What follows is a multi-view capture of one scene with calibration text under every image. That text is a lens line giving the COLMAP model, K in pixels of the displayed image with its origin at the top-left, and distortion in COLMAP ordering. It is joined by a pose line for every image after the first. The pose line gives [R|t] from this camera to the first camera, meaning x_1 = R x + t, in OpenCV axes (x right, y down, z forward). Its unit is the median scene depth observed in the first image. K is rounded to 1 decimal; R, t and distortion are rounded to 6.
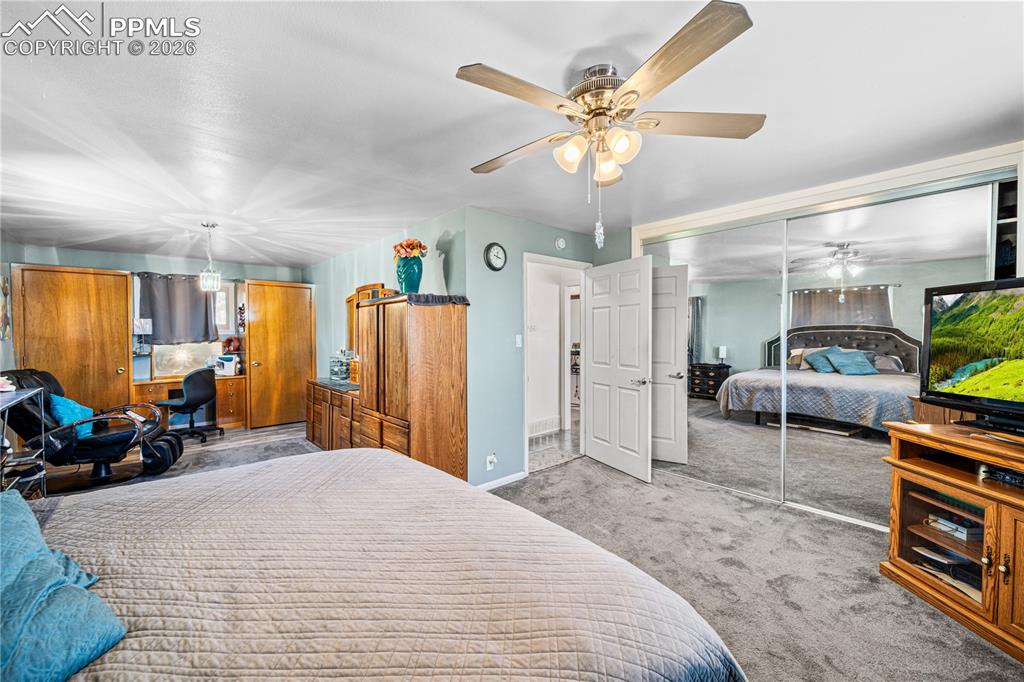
lens RADIAL K [[418.3, 0, 513.4], [0, 418.3, 339.8], [0, 0, 1]] dist [0.000390, -0.000119]
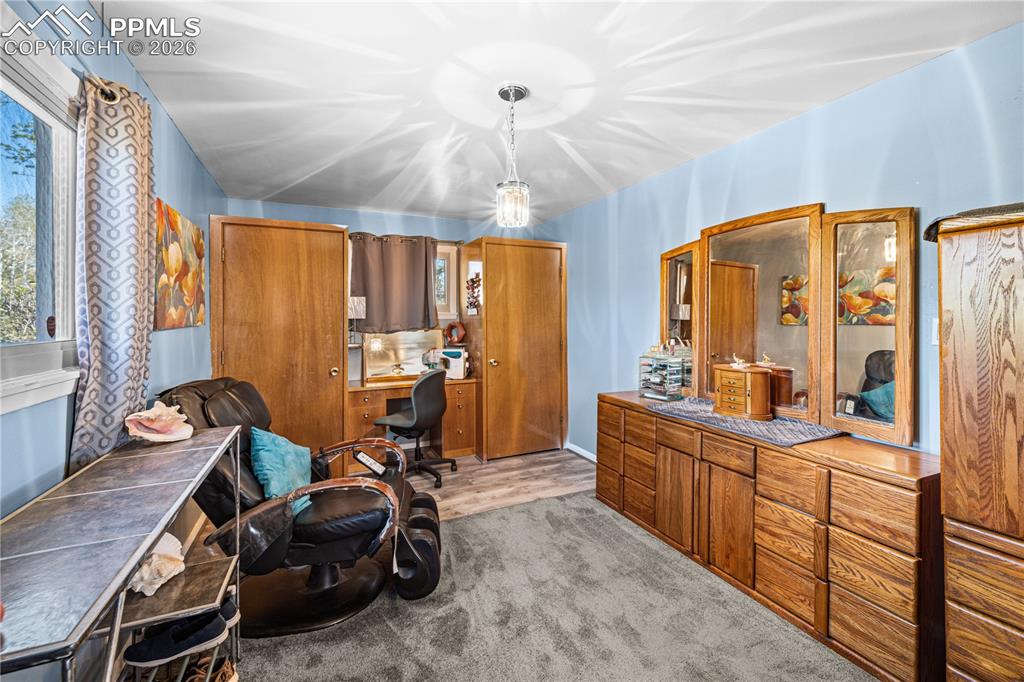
lens RADIAL K [[432.9, 0, 509.8], [0, 432.9, 314.1], [0, 0, 1]] dist [0.015834, 0.000008]
pose [[0.954682, -0.008410, -0.297510, -0.432118], [-0.000275, 0.999575, -0.029140, 0.000659], [0.297628, 0.027901, 0.954274, 0.388860]]
